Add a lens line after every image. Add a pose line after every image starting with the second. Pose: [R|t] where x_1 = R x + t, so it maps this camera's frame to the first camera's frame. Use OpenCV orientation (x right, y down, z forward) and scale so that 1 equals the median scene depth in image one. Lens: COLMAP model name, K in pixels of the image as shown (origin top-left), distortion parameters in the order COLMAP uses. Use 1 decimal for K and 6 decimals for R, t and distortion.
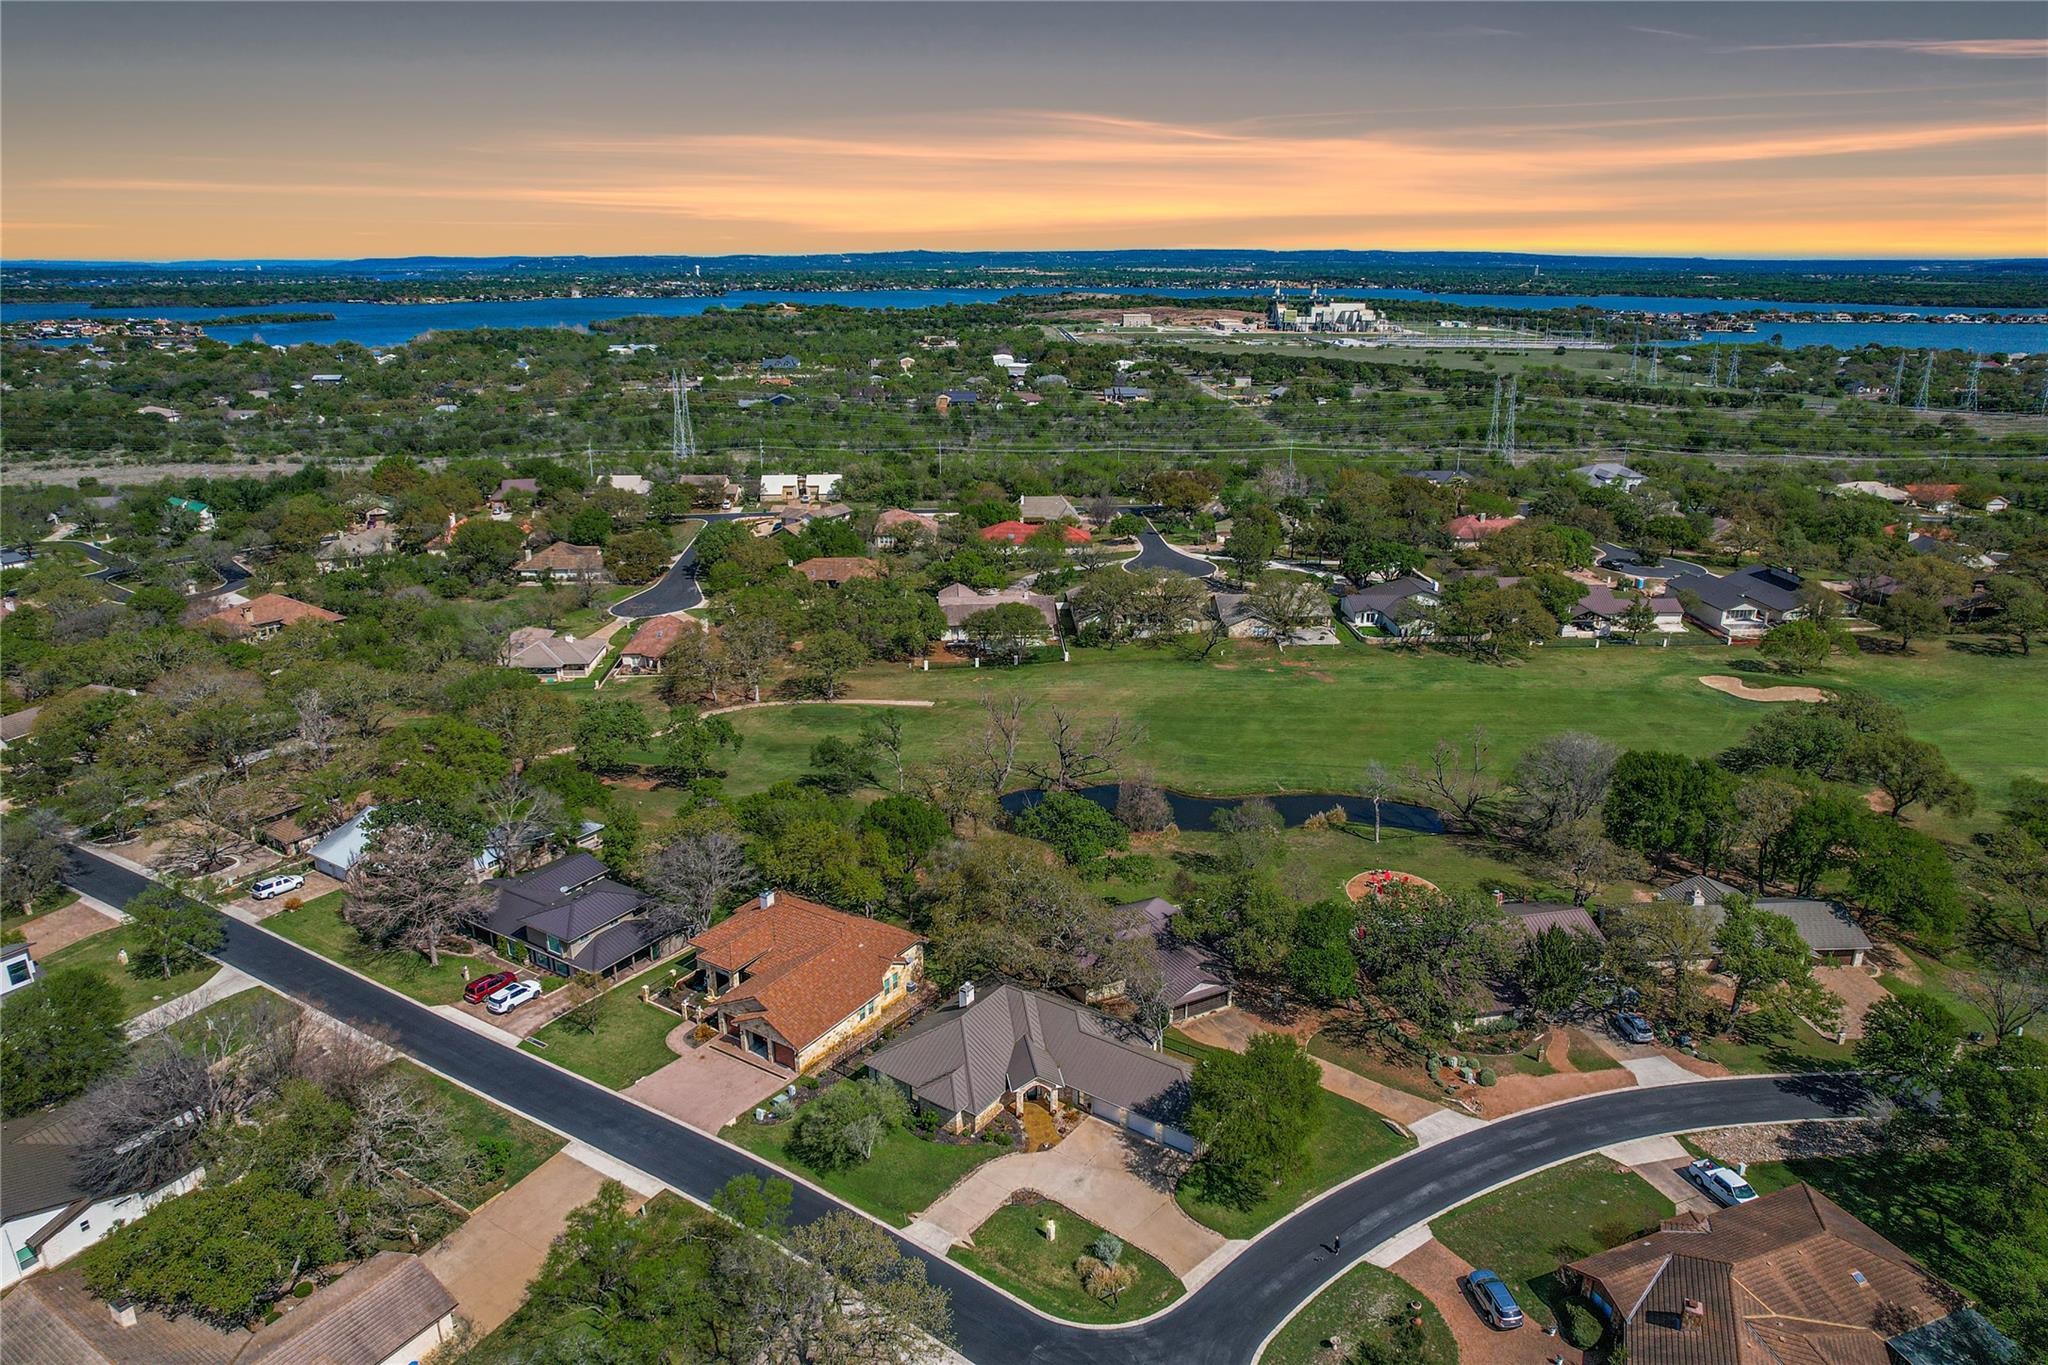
lens RADIAL K [[1311.6, 0, 1024.0], [0, 1311.6, 682.5], [0, 0, 1]] dist [-0.071604, 0.064980]
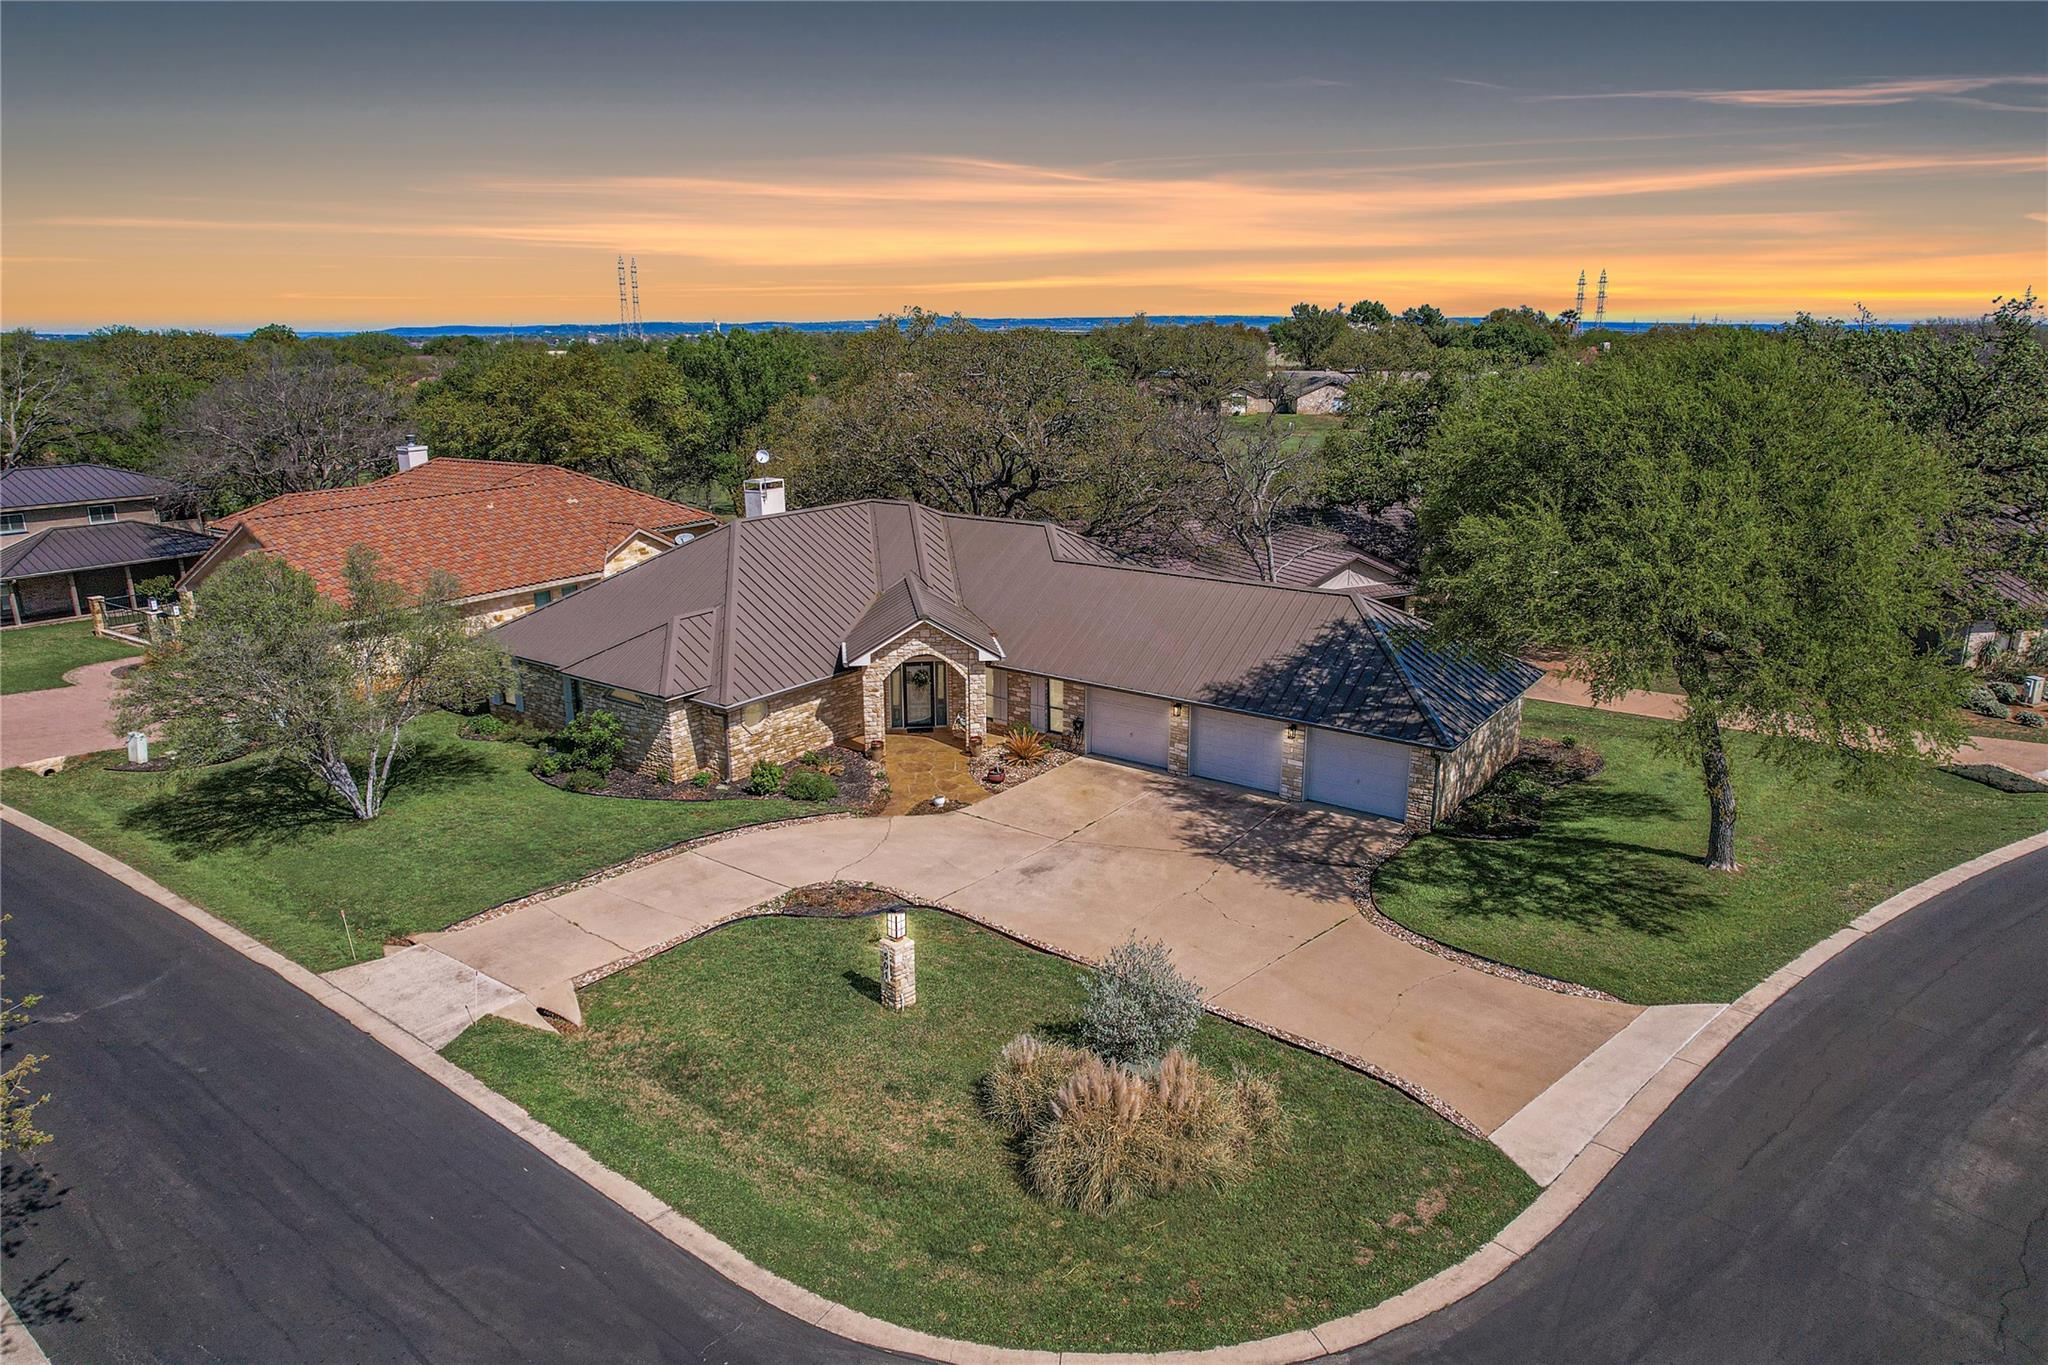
lens RADIAL K [[1297.7, 0, 1024.0], [0, 1297.7, 682.5], [0, 0, 1]] dist [-0.041406, -0.000124]
pose [[0.999917, 0.004235, -0.012166, 0.023792], [-0.004839, 0.998737, -0.050005, 0.195117], [0.011939, 0.050059, 0.998675, 0.387387]]
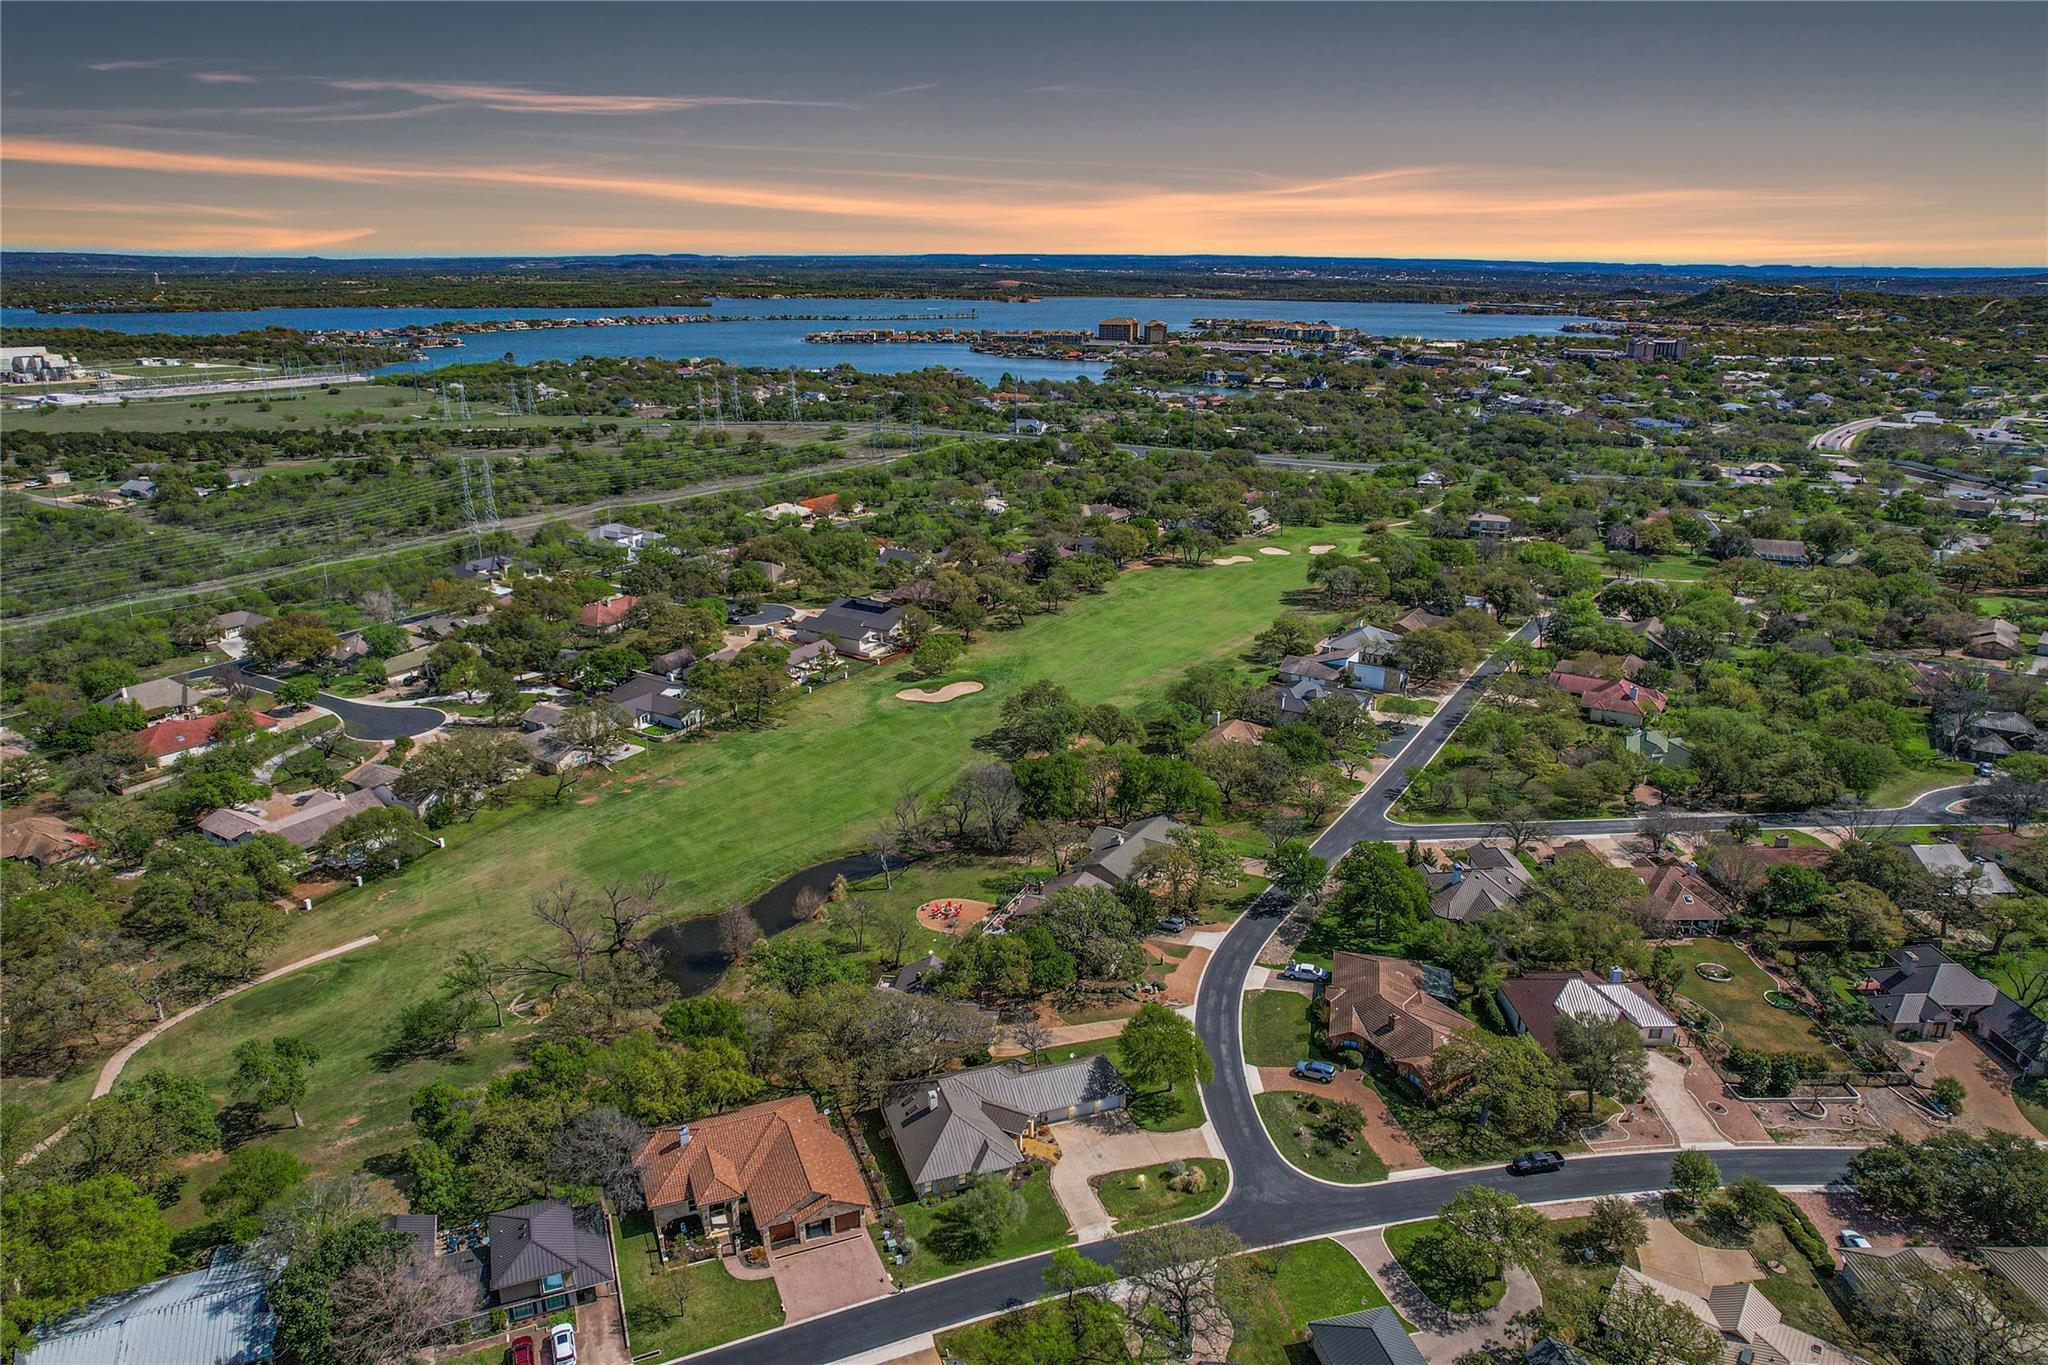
lens RADIAL K [[1311.6, 0, 1024.0], [0, 1311.6, 682.5], [0, 0, 1]] dist [-0.071604, 0.064980]
pose [[0.583872, -0.252904, 0.771448, -0.556878], [0.251893, 0.959778, 0.123998, -0.186909], [-0.771779, 0.121923, 0.624093, 0.041482]]
